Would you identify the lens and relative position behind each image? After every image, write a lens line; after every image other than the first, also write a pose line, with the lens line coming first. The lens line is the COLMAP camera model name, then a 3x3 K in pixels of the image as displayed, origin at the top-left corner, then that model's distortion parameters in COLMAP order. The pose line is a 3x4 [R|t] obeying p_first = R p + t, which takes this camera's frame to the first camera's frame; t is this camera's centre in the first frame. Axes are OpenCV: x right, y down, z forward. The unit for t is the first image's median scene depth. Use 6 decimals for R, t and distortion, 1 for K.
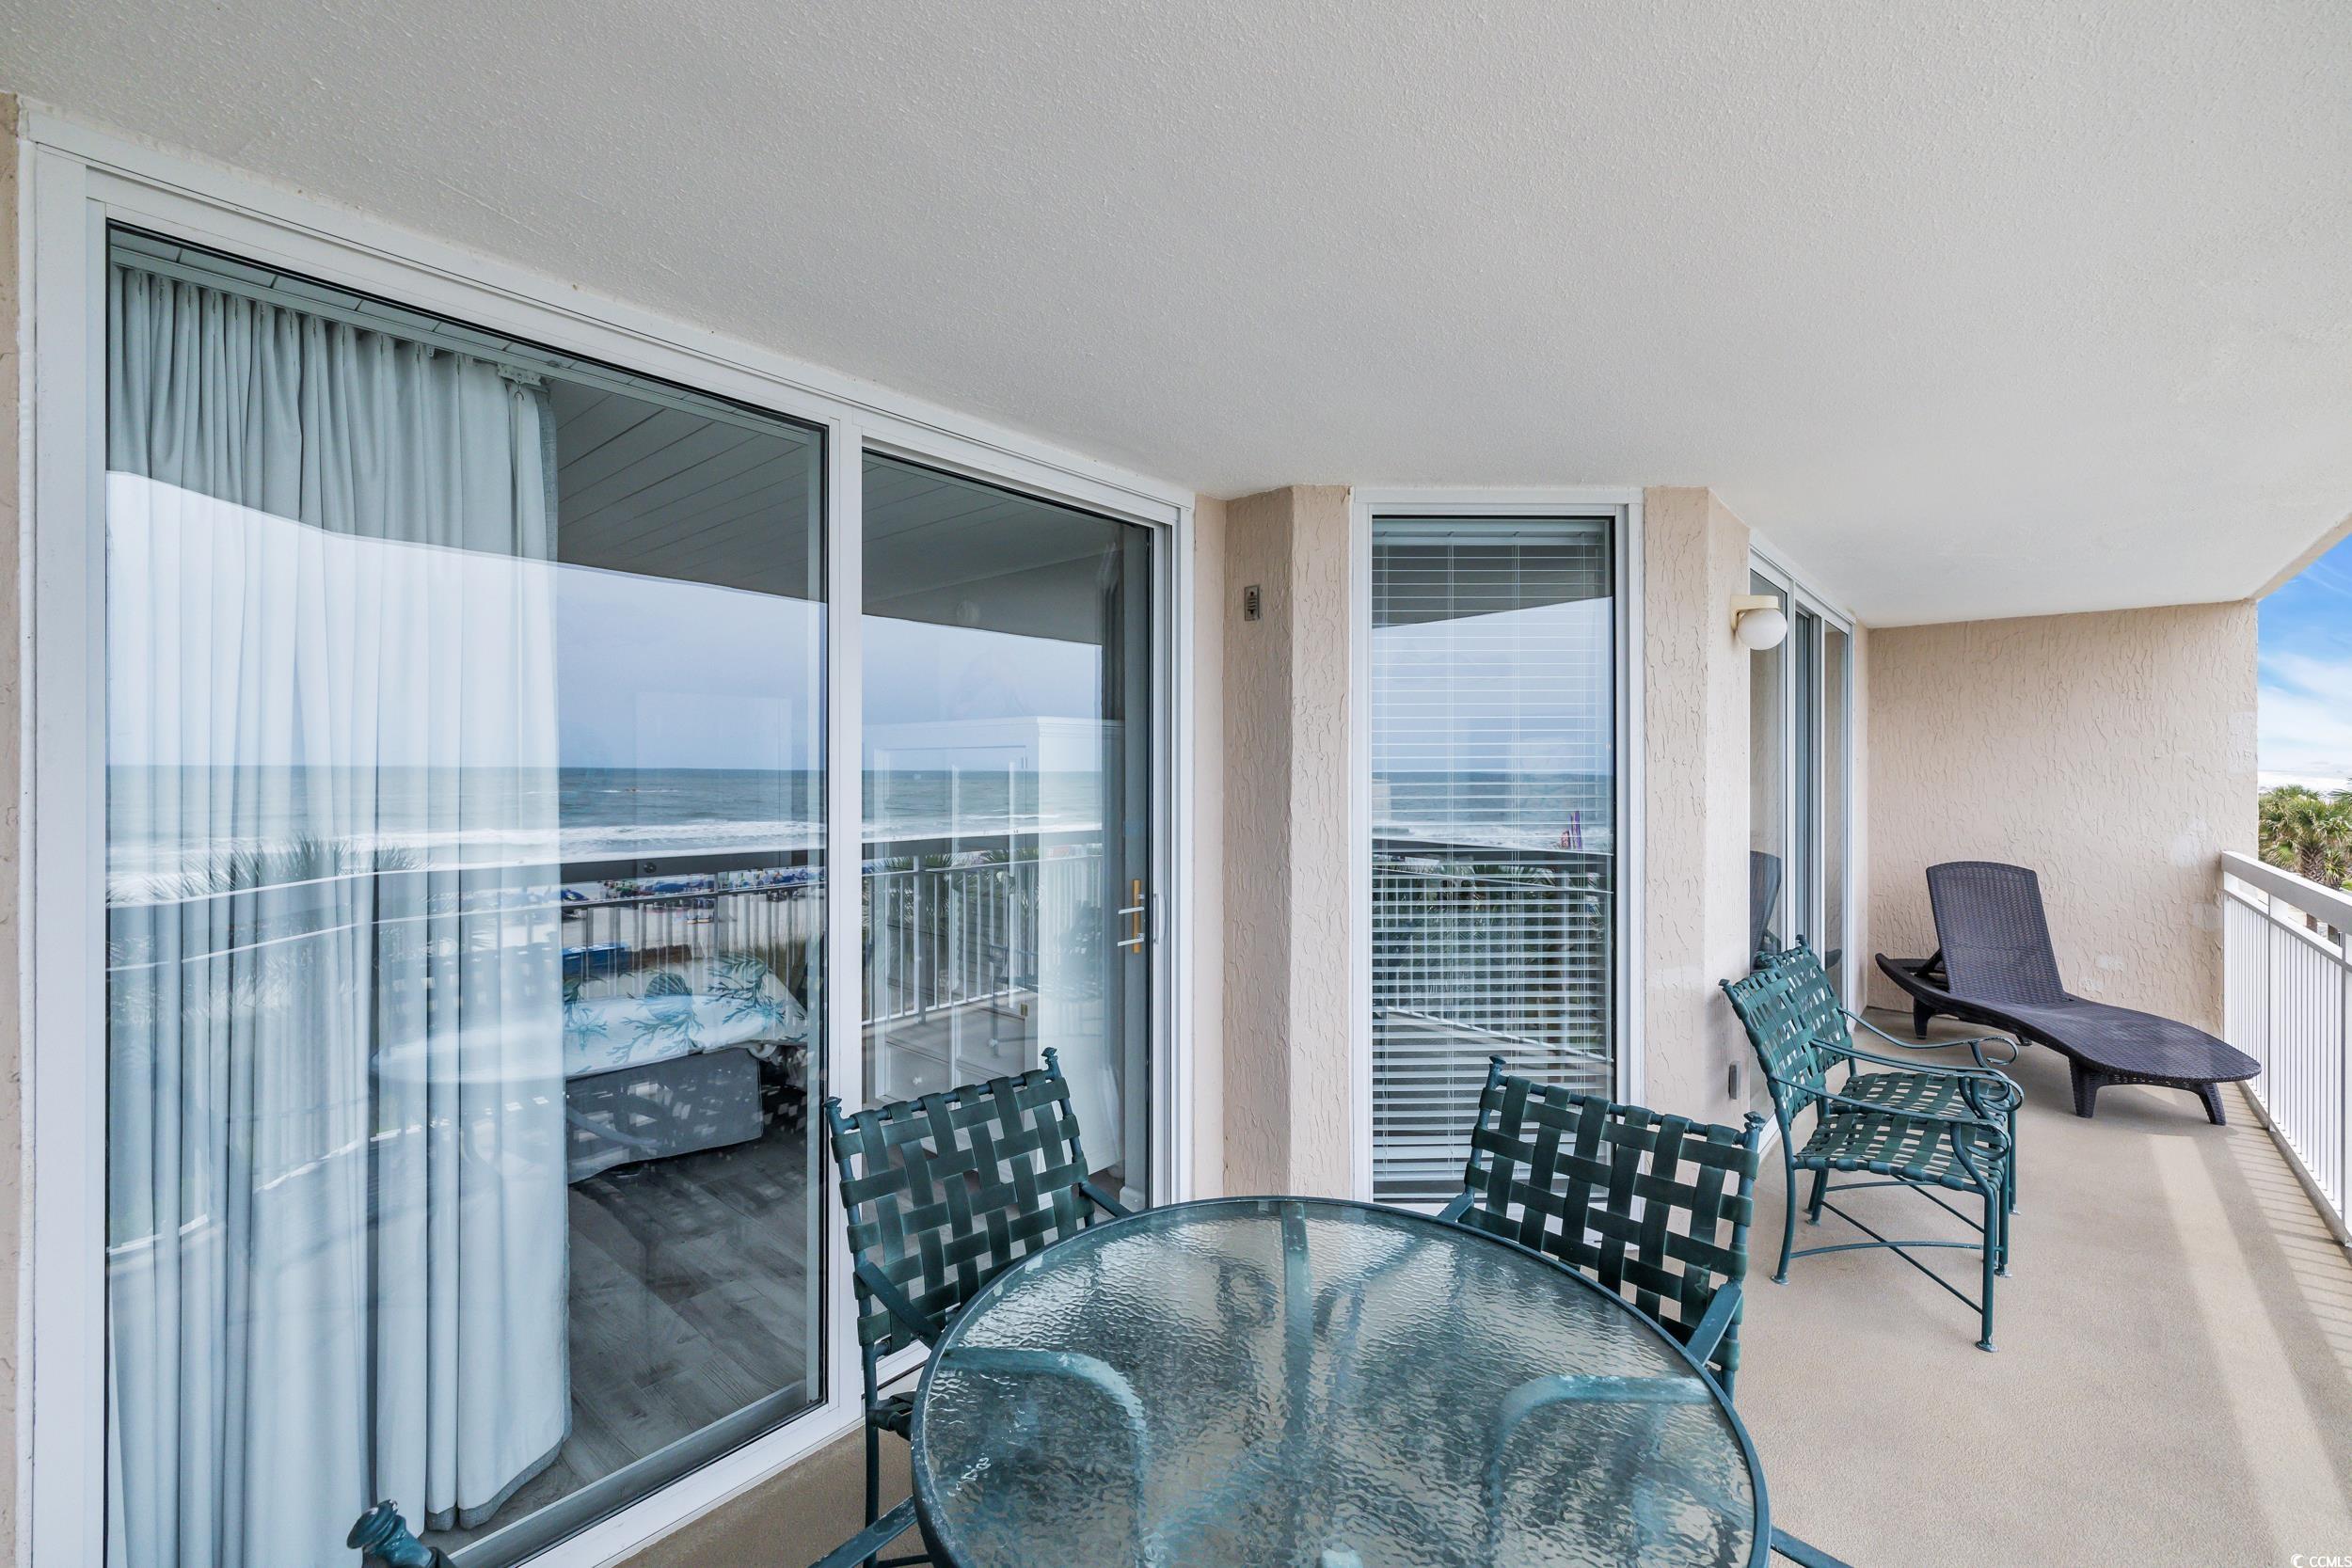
lens RADIAL K [[990.9, 0, 1186.8], [0, 990.9, 774.1], [0, 0, 1]] dist [0.000659, 0.000058]
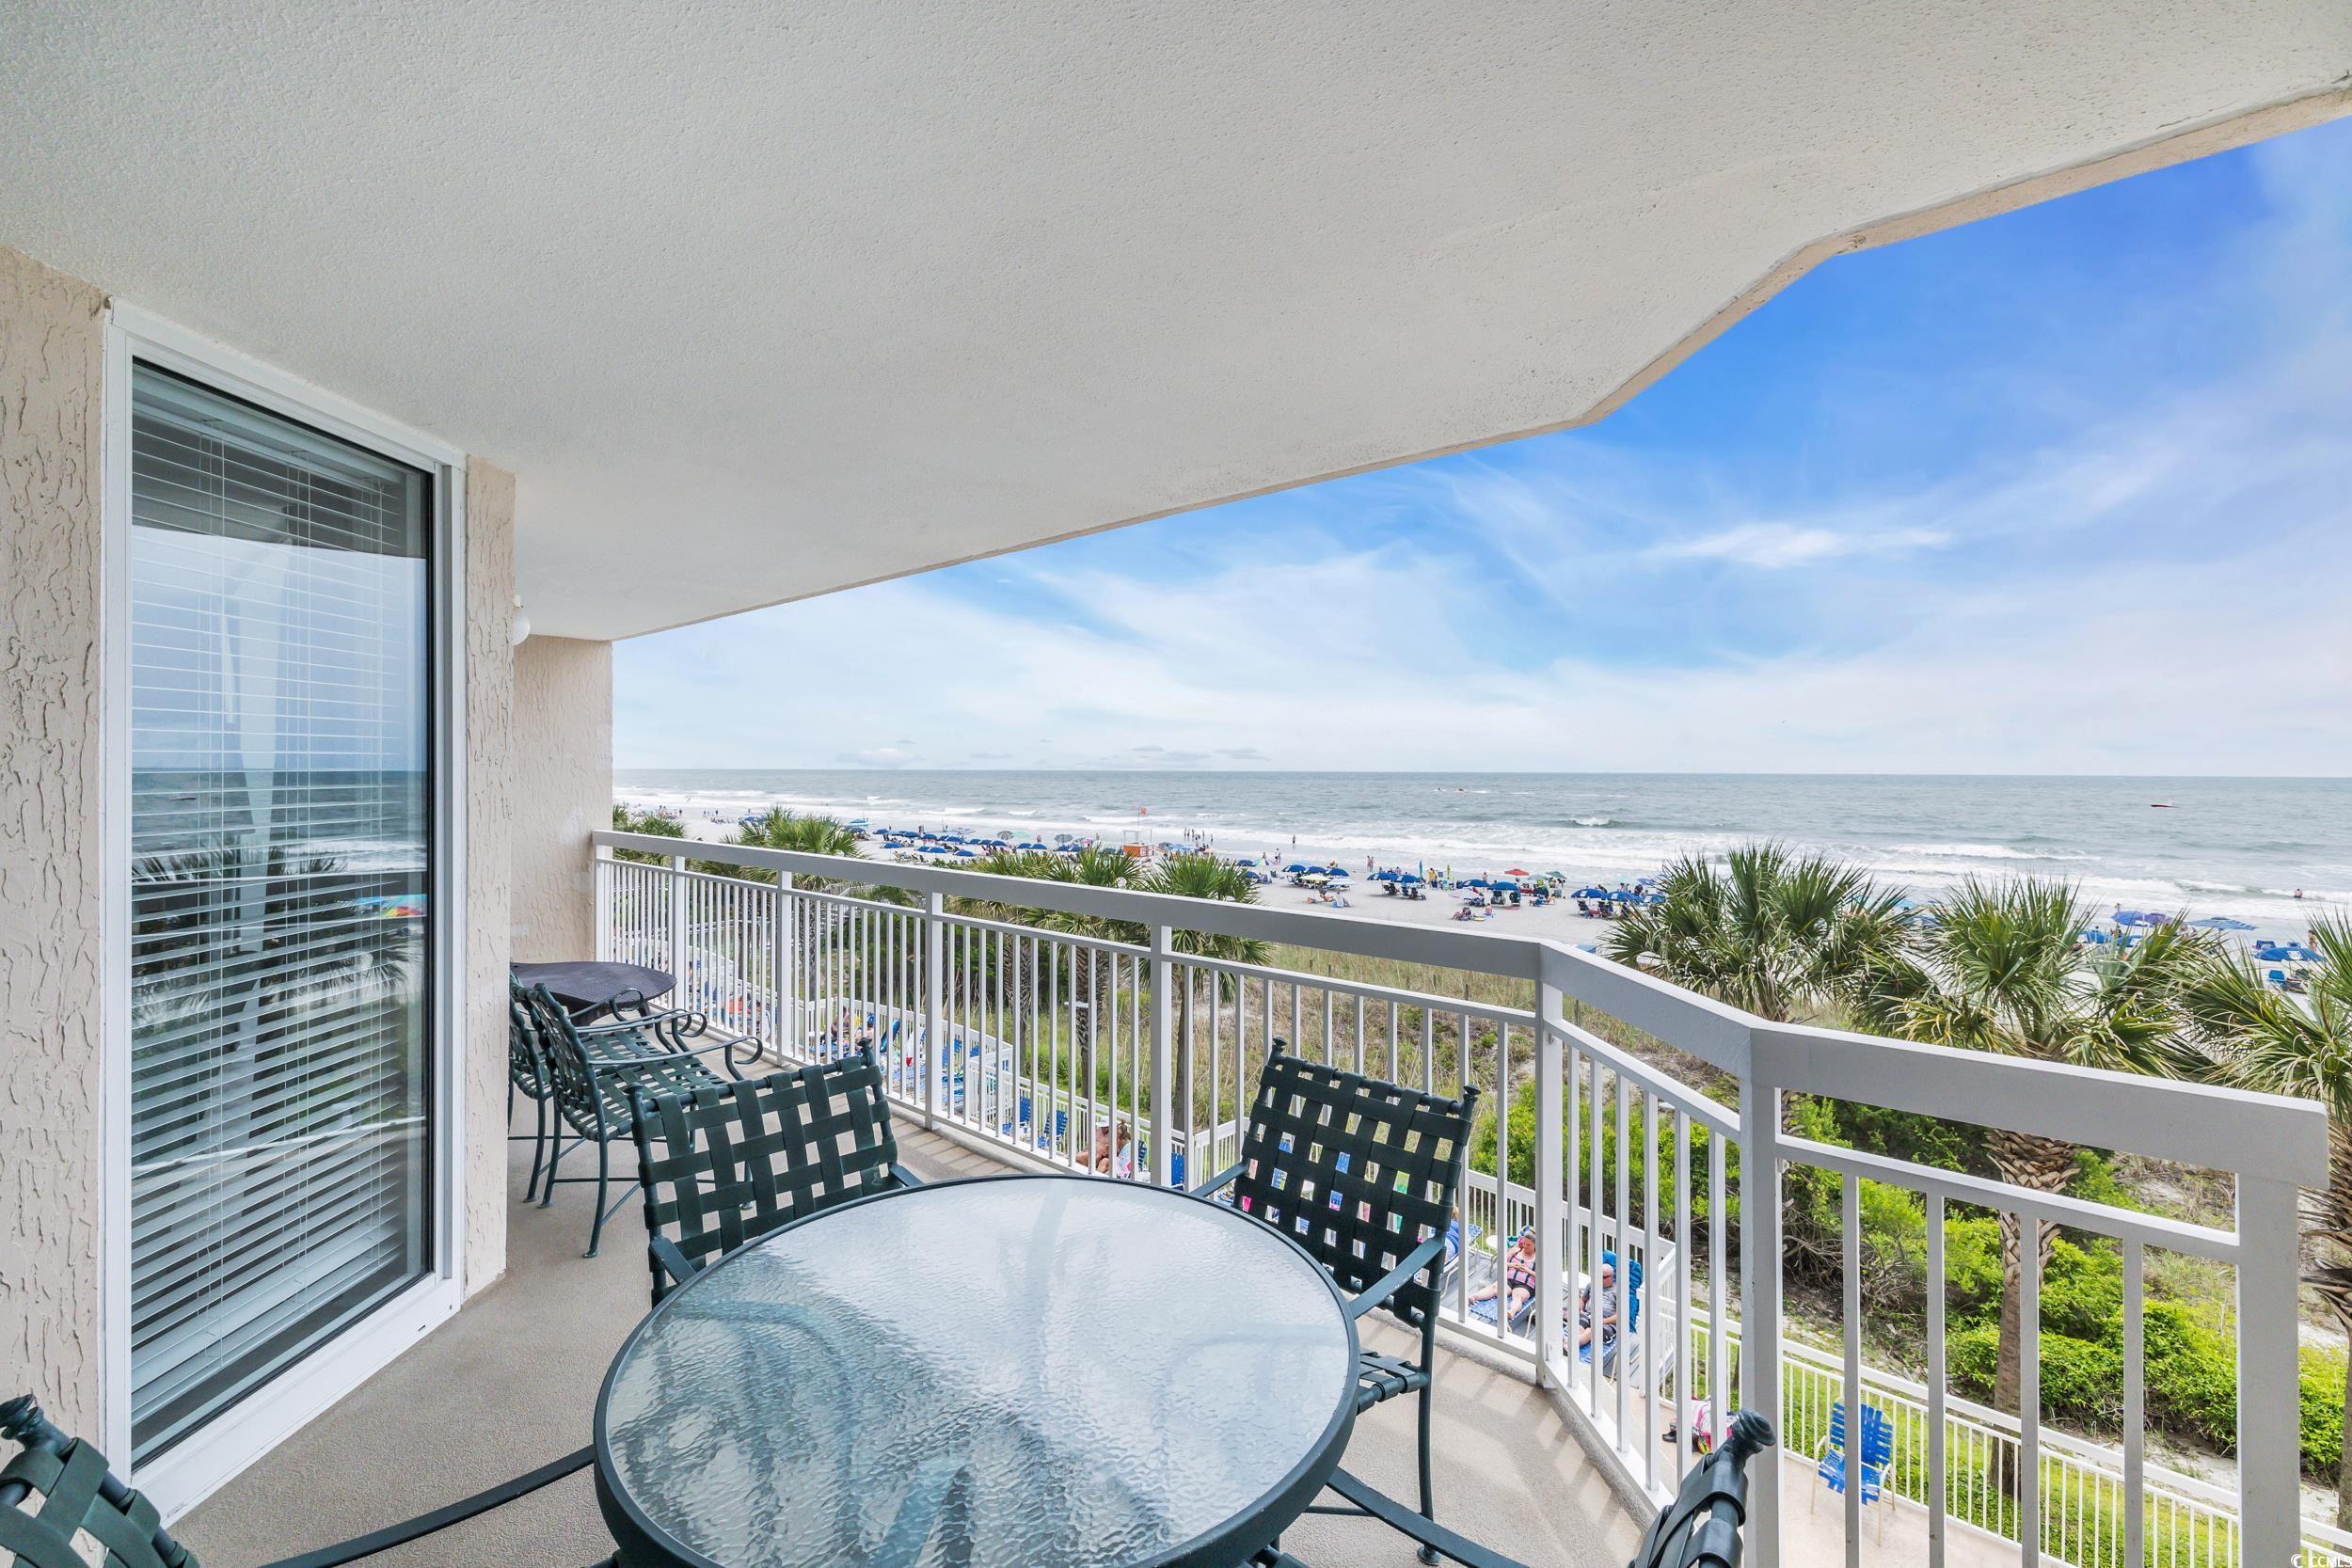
lens RADIAL K [[990.9, 0, 1186.8], [0, 990.9, 774.1], [0, 0, 1]] dist [0.000659, 0.000058]
pose [[0.005313, -0.005742, 0.999969, -0.427937], [0.000556, 0.999983, 0.005739, -0.005090], [-0.999986, 0.000526, 0.005317, 0.345970]]
